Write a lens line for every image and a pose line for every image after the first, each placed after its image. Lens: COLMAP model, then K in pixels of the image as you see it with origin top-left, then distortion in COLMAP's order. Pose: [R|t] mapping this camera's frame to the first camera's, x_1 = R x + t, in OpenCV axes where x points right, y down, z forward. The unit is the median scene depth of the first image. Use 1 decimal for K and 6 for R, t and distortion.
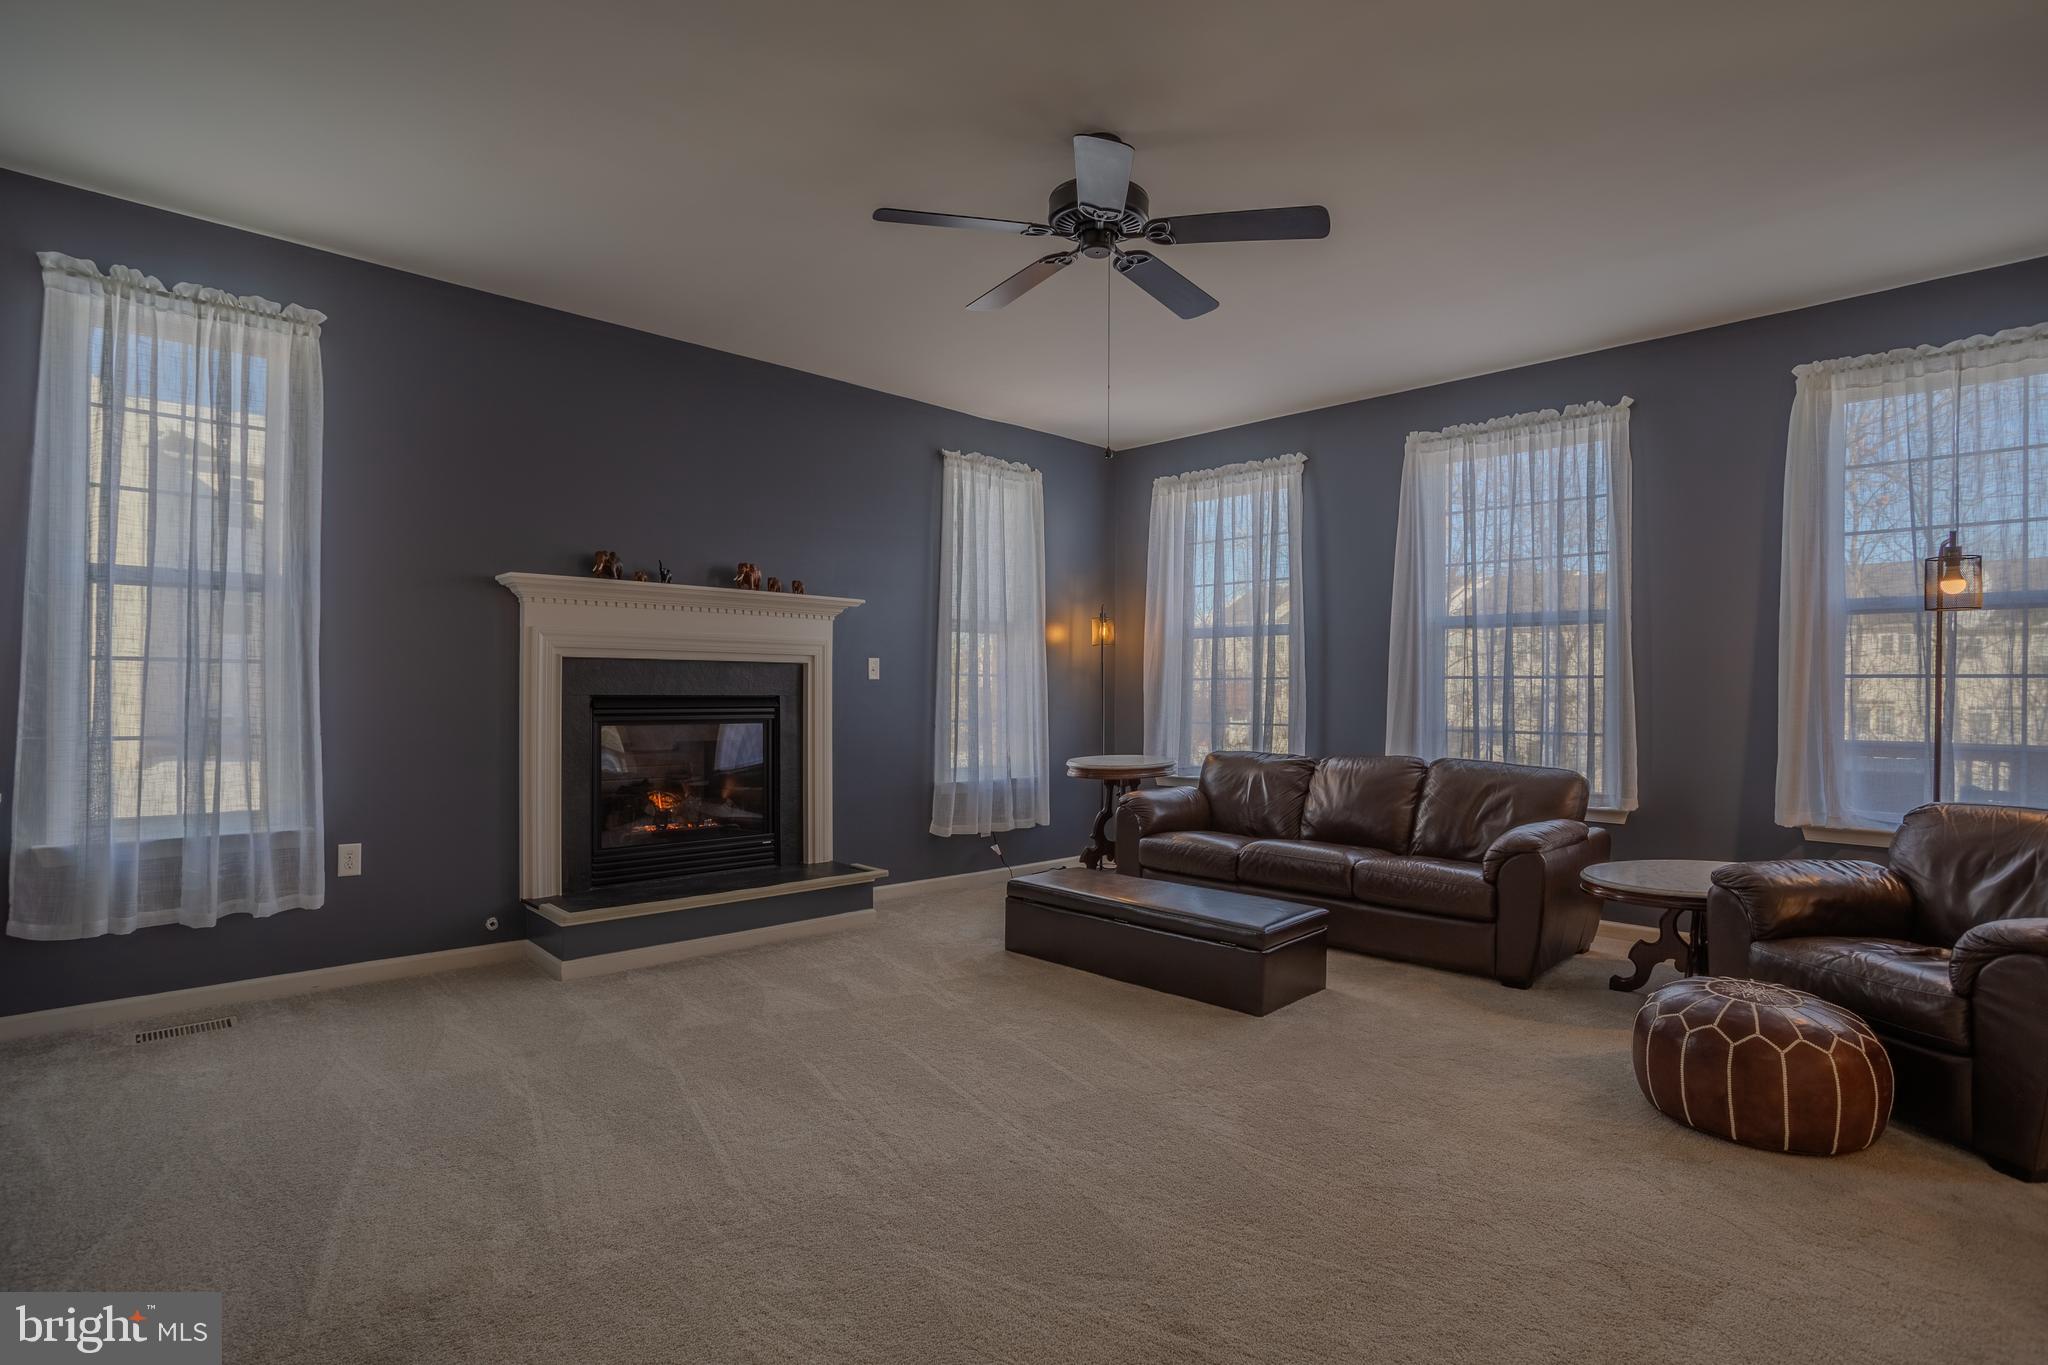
lens RADIAL K [[1010.6, 0, 1020.4], [0, 1010.6, 697.3], [0, 0, 1]] dist [-0.068821, 0.026224]
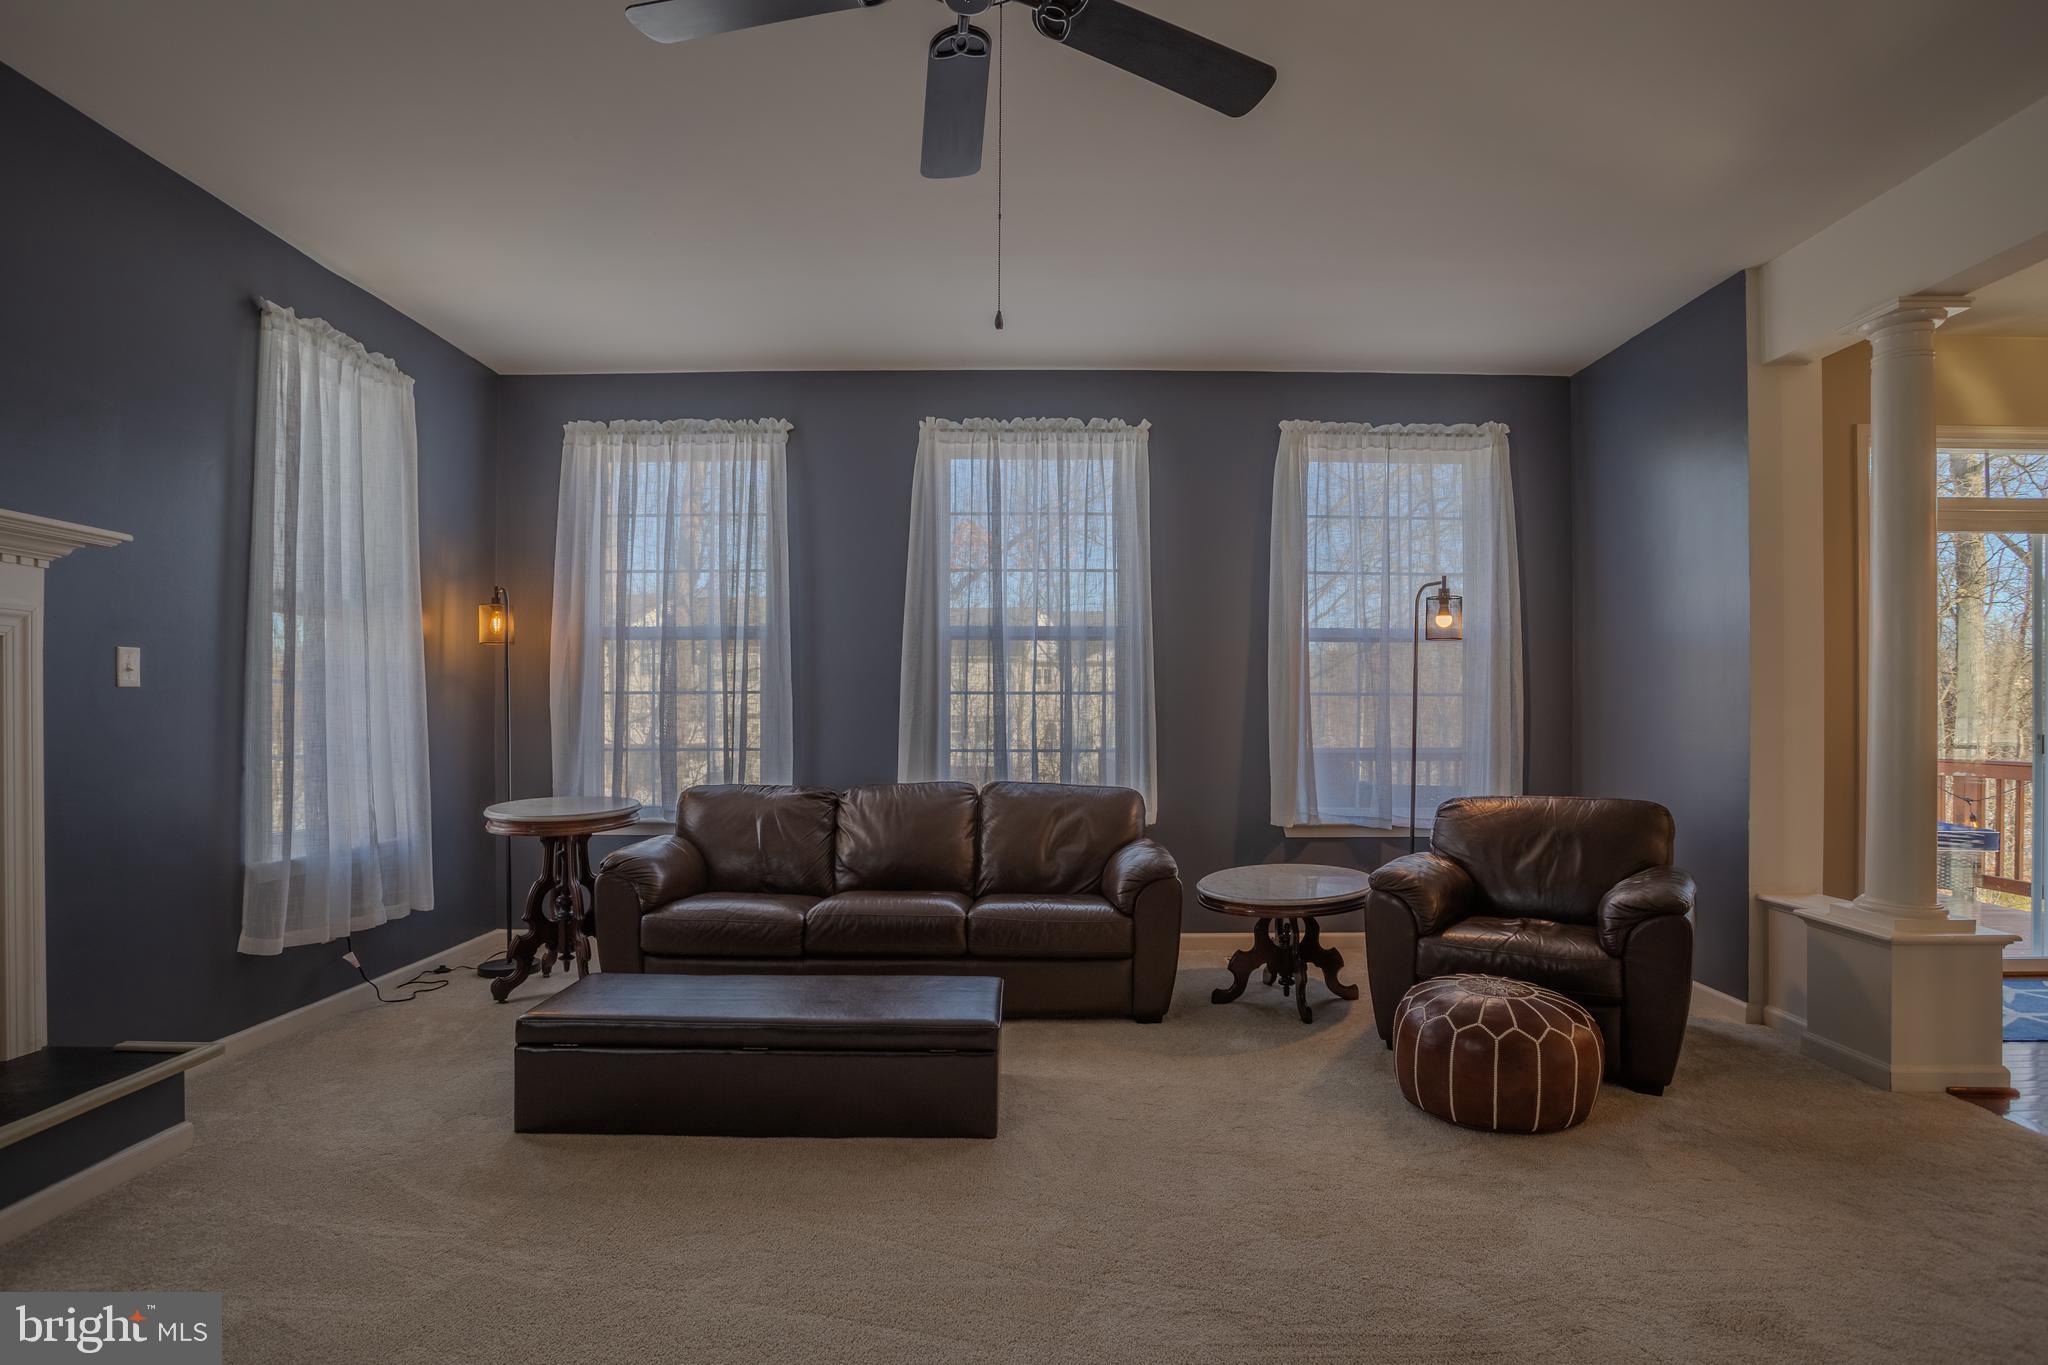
lens RADIAL K [[1010.6, 0, 1046.0], [0, 1010.6, 716.0], [0, 0, 1]] dist [-0.068821, 0.026224]
pose [[0.694252, -0.006212, 0.719705, -0.207887], [0.006319, 0.999977, 0.002535, -0.000335], [-0.719704, 0.002788, 0.694275, 0.339473]]
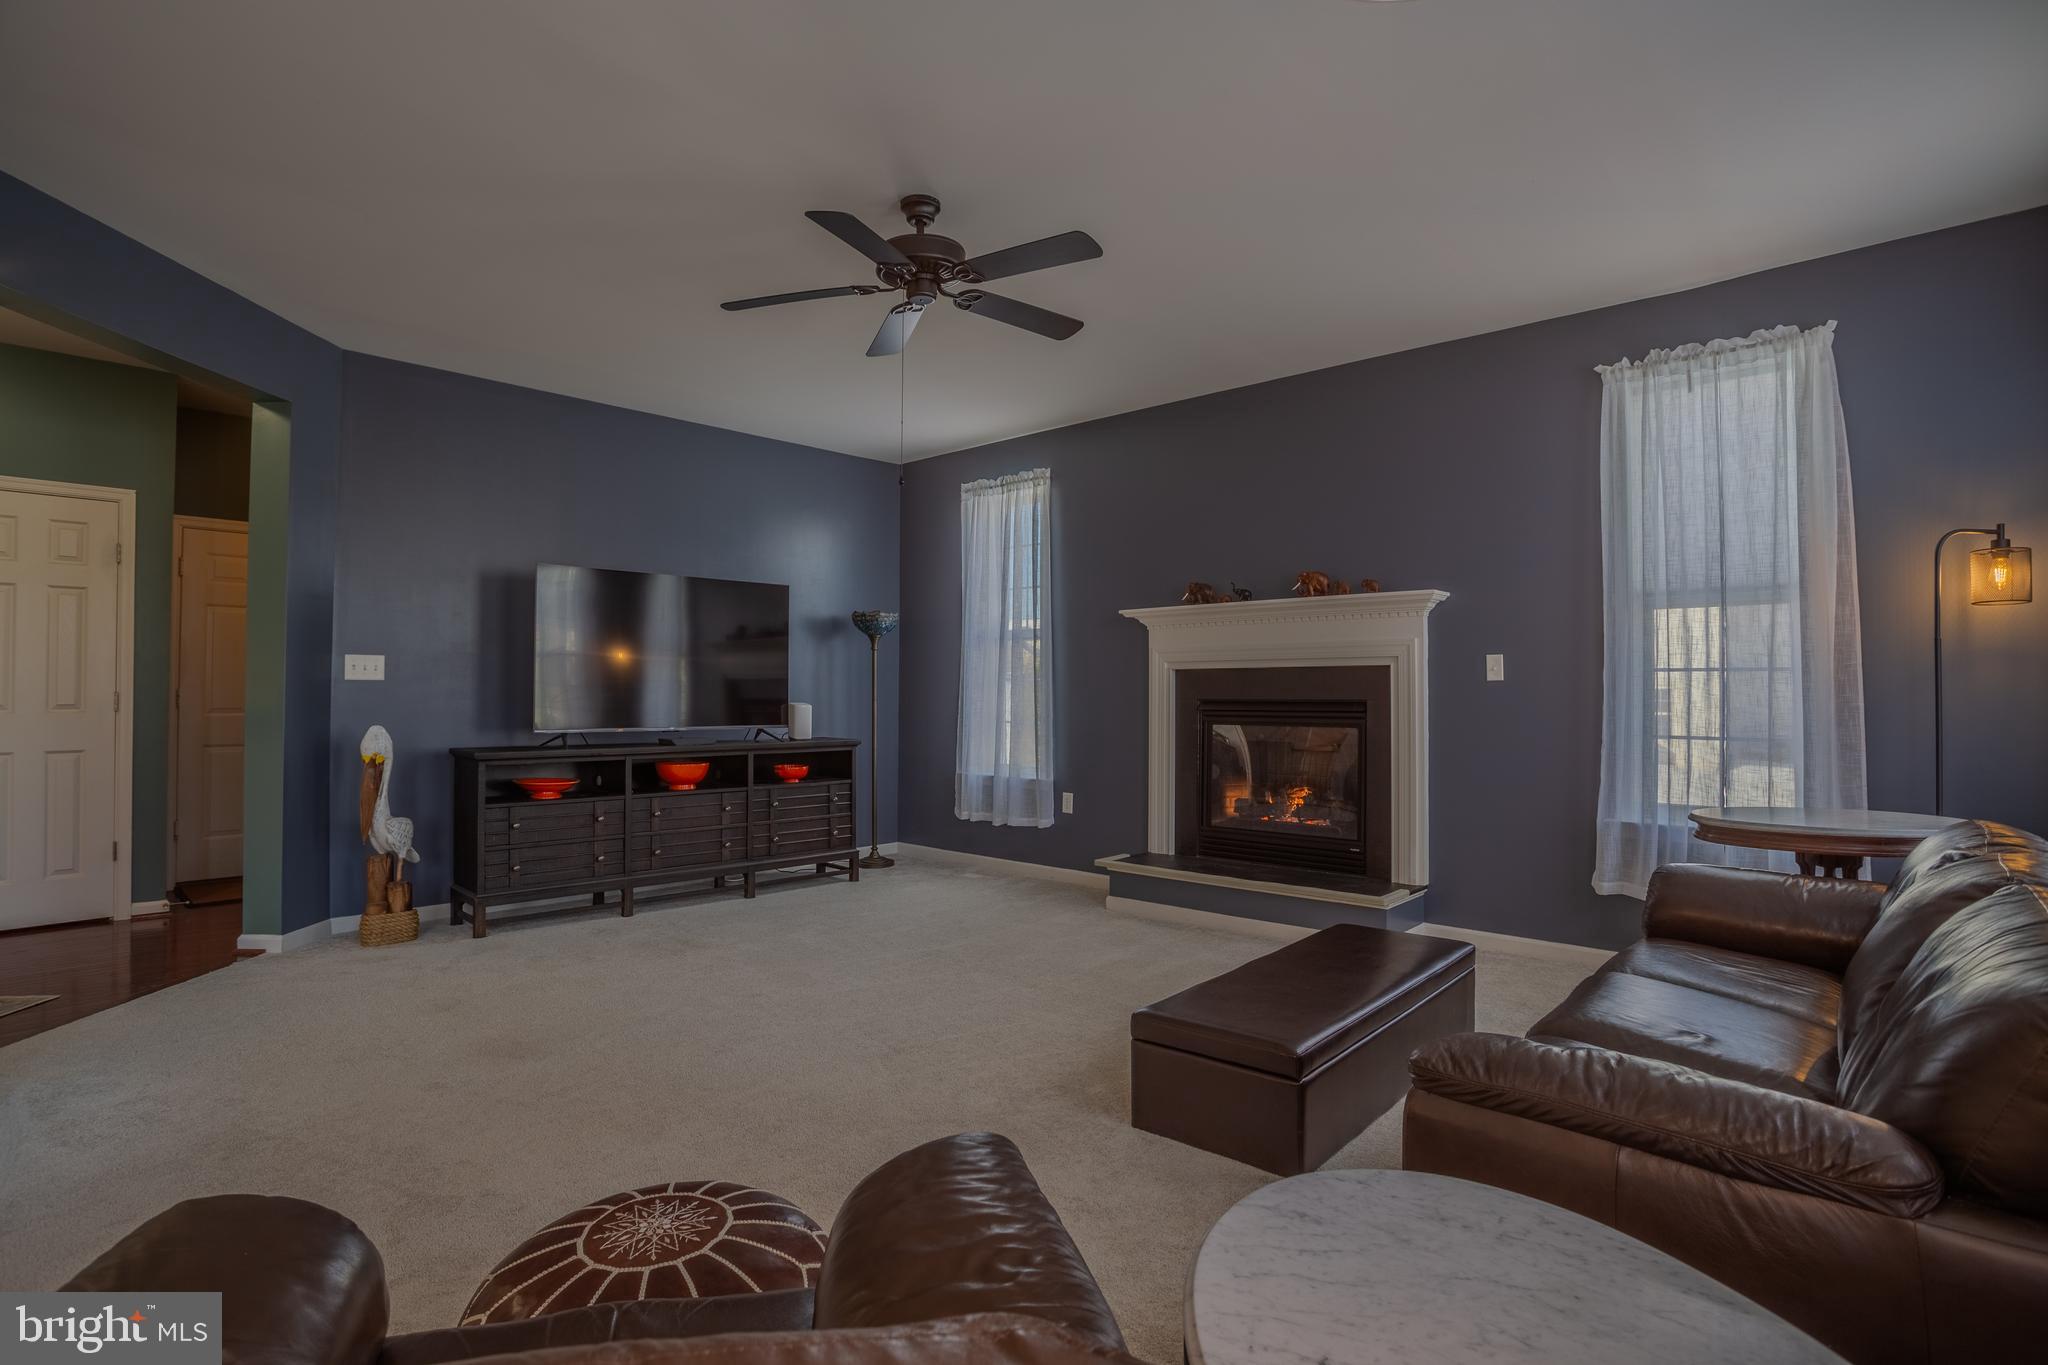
lens RADIAL K [[1010.6, 0, 1020.7], [0, 1010.6, 679.1], [0, 0, 1]] dist [-0.068821, 0.026224]
pose [[0.057139, -0.024672, -0.998061, 0.752807], [-0.008755, 0.999644, -0.025213, 0.005806], [0.998328, 0.010179, 0.056903, 0.662794]]
